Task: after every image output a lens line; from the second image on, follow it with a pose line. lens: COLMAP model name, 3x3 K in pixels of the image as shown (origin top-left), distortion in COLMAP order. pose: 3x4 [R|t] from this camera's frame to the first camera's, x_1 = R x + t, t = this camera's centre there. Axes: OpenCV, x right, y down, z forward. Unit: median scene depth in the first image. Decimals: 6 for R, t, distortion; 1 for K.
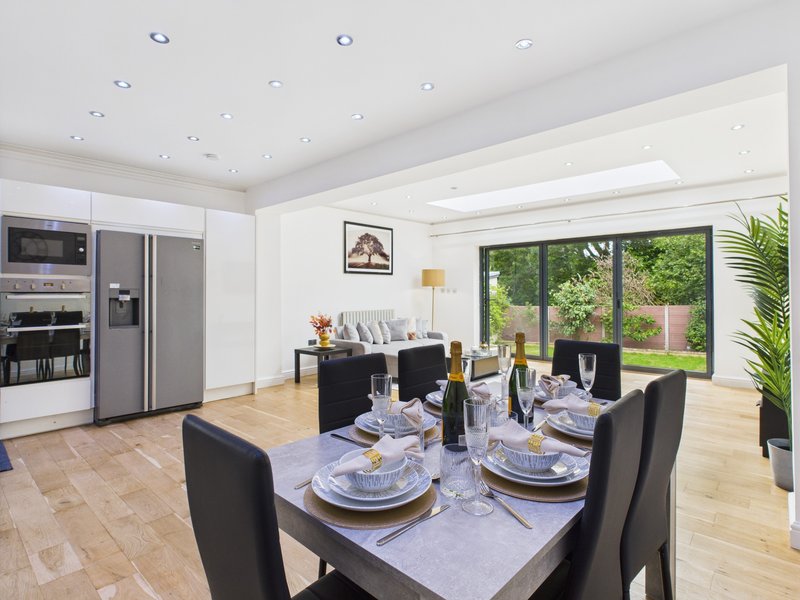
lens RADIAL K [[422.2, 0, 399.4], [0, 422.2, 292.9], [0, 0, 1]] dist [0.000323, 0.000862]
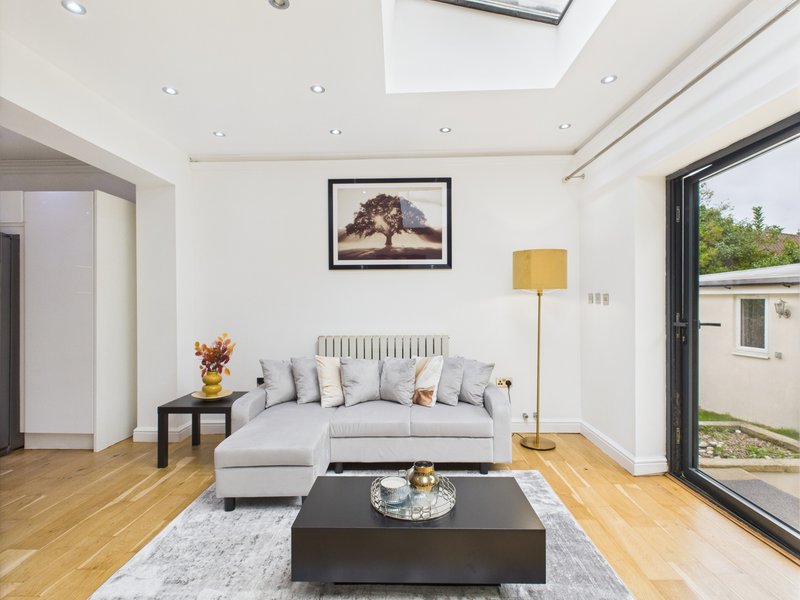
lens RADIAL K [[422.2, 0, 399.6], [0, 422.2, 299.5], [0, 0, 1]] dist [0.000323, 0.000862]
pose [[0.651353, -0.004006, -0.758764, 0.543854], [0.000219, 0.999987, -0.005092, -0.003131], [0.758775, 0.003151, 0.651345, 1.013595]]
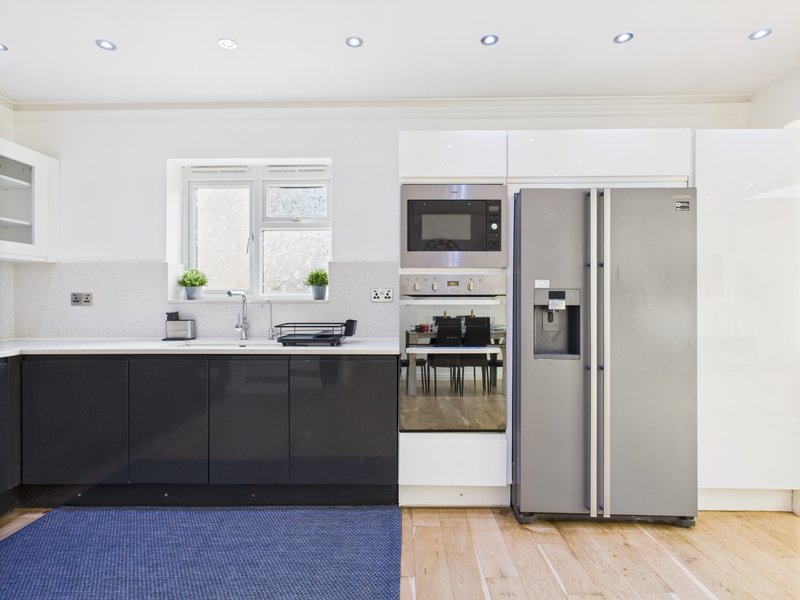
lens RADIAL K [[422.2, 0, 399.0], [0, 422.2, 297.4], [0, 0, 1]] dist [0.000323, 0.000862]
pose [[0.663201, -0.000678, -0.748441, -0.317389], [0.000852, 1.000000, -0.000152, 0.001497], [0.748441, -0.000537, 0.663201, 0.402570]]
